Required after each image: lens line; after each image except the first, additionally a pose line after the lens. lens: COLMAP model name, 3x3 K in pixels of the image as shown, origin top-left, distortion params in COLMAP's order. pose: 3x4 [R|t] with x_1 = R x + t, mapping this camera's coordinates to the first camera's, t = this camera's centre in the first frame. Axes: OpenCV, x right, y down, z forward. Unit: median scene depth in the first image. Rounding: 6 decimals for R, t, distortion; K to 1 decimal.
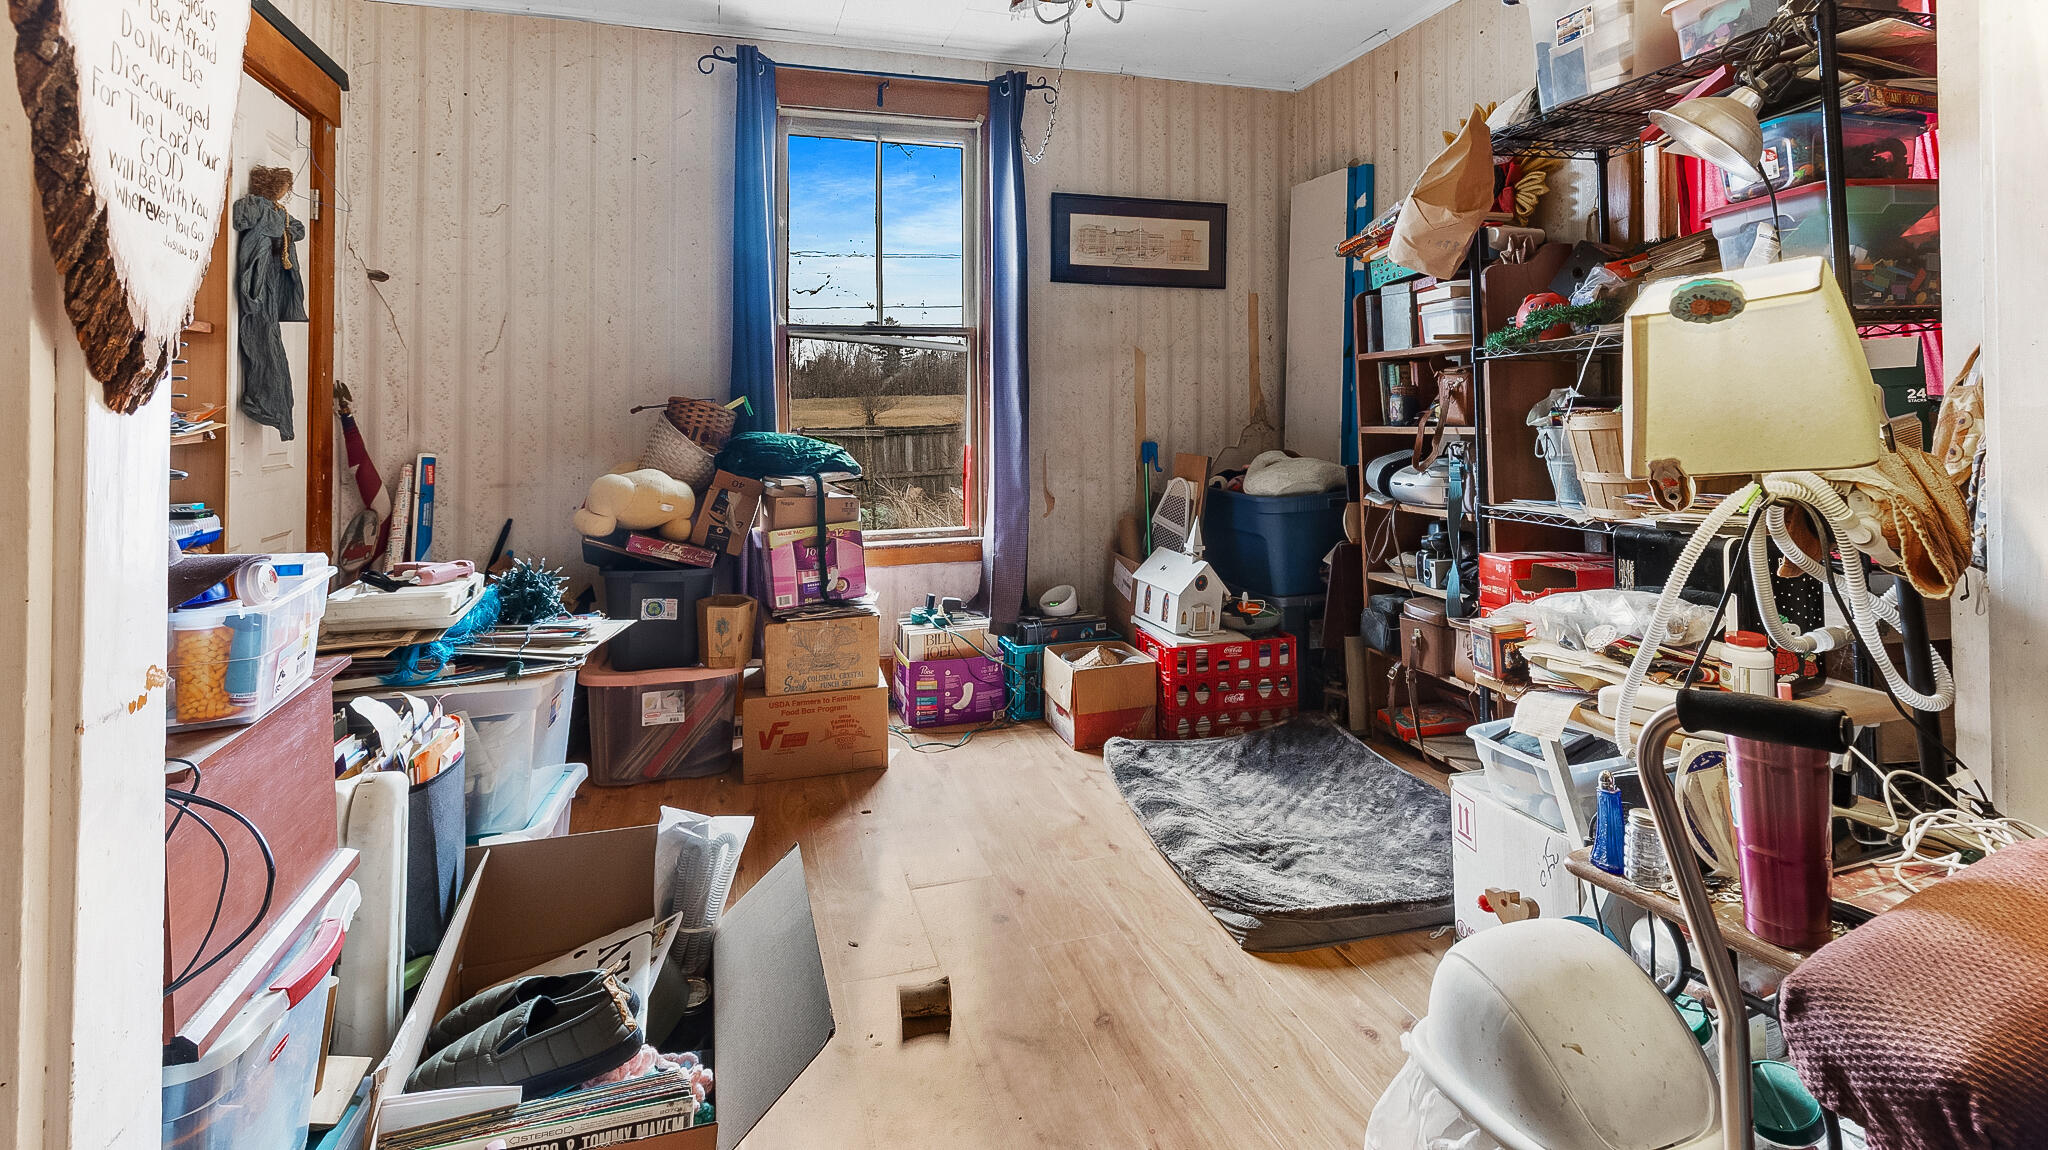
lens RADIAL K [[1013.4, 0, 1022.9], [0, 1013.4, 395.8], [0, 0, 1]] dist [0.002672, 0.000031]
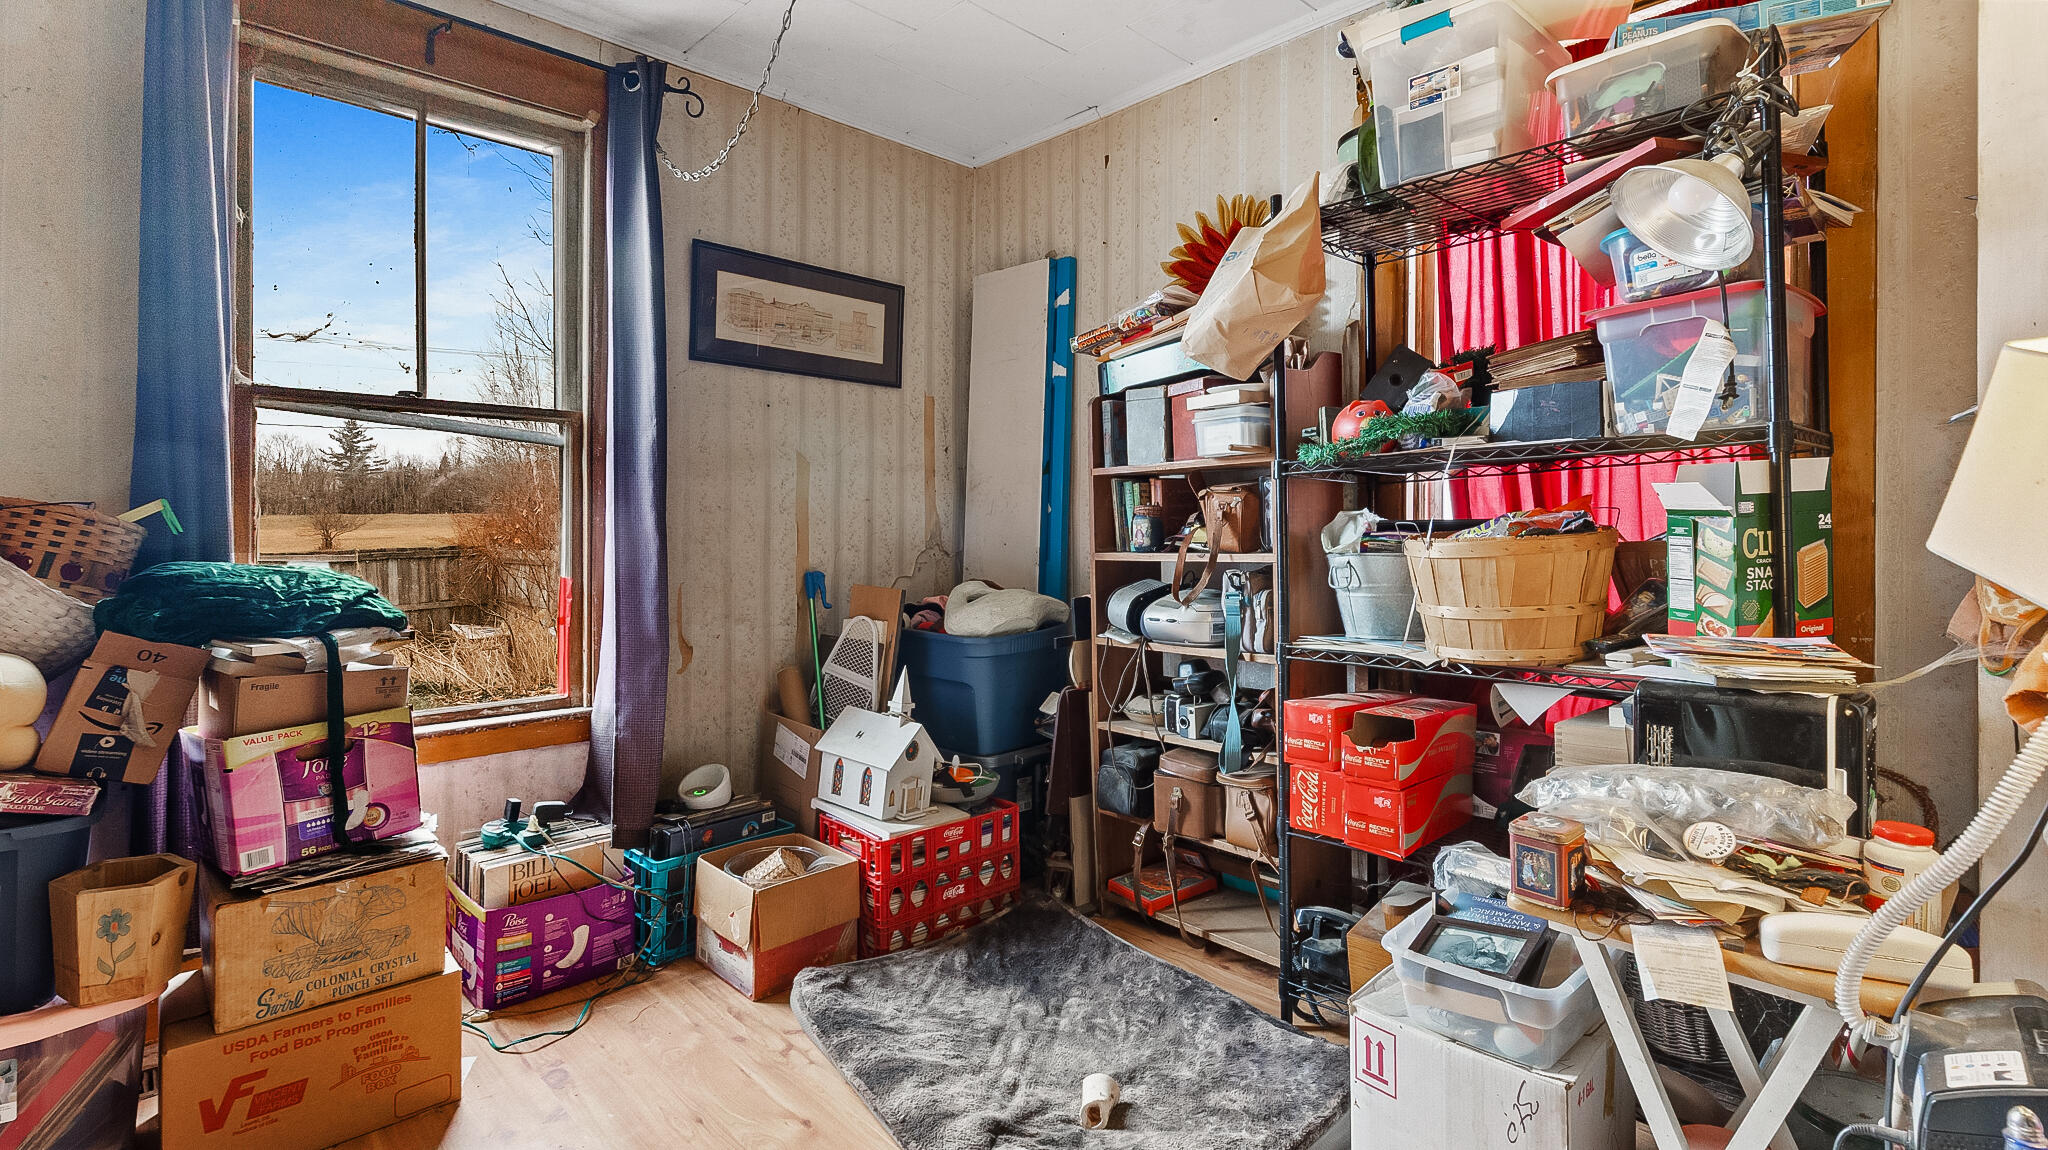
lens RADIAL K [[964.2, 0, 1011.7], [0, 964.2, 532.5], [0, 0, 1]] dist [0.003625, -0.001222]
pose [[0.888381, 0.009803, 0.459003, -0.099963], [-0.014896, 0.999861, 0.007476, 0.007945], [-0.458866, -0.013479, 0.888403, 0.296736]]
